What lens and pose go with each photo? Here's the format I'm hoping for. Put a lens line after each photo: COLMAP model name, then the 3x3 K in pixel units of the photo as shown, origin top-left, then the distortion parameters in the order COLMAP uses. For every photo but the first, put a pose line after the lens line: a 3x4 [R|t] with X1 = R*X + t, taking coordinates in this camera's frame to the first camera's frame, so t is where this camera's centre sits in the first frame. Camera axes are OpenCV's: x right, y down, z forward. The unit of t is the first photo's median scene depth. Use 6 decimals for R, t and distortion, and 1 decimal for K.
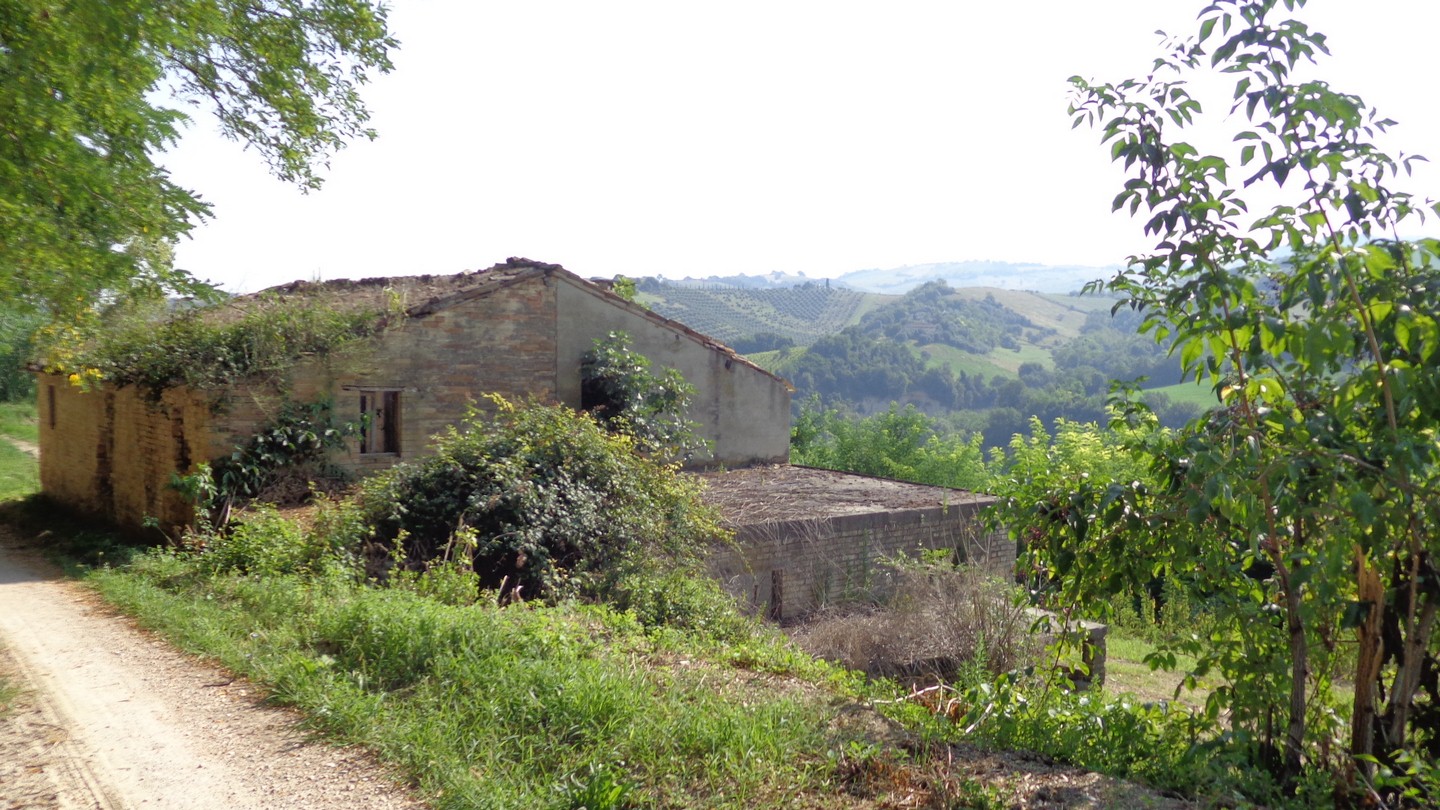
lens RADIAL K [[1347.2, 0, 716.2], [0, 1347.2, 395.1], [0, 0, 1]] dist [0.013417, 0.000000]
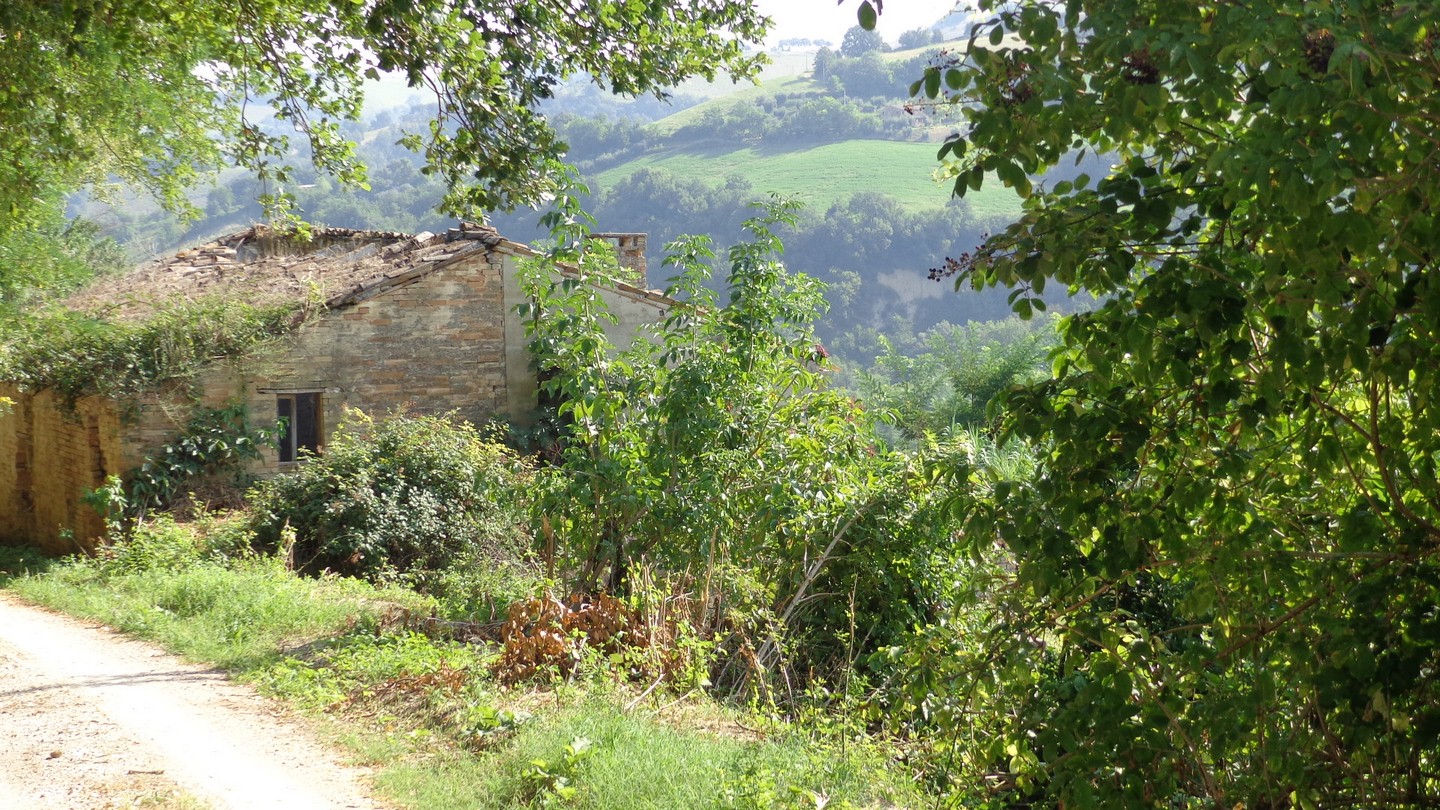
lens RADIAL K [[3417.9, 0, 720.5], [0, 3417.9, 406.2], [0, 0, 1]] dist [-0.045172, 0.000000]
pose [[0.974070, -0.016914, -0.225613, 0.589967], [0.025870, 0.998988, 0.036797, -0.076898], [0.224762, -0.041680, 0.973522, -1.273187]]
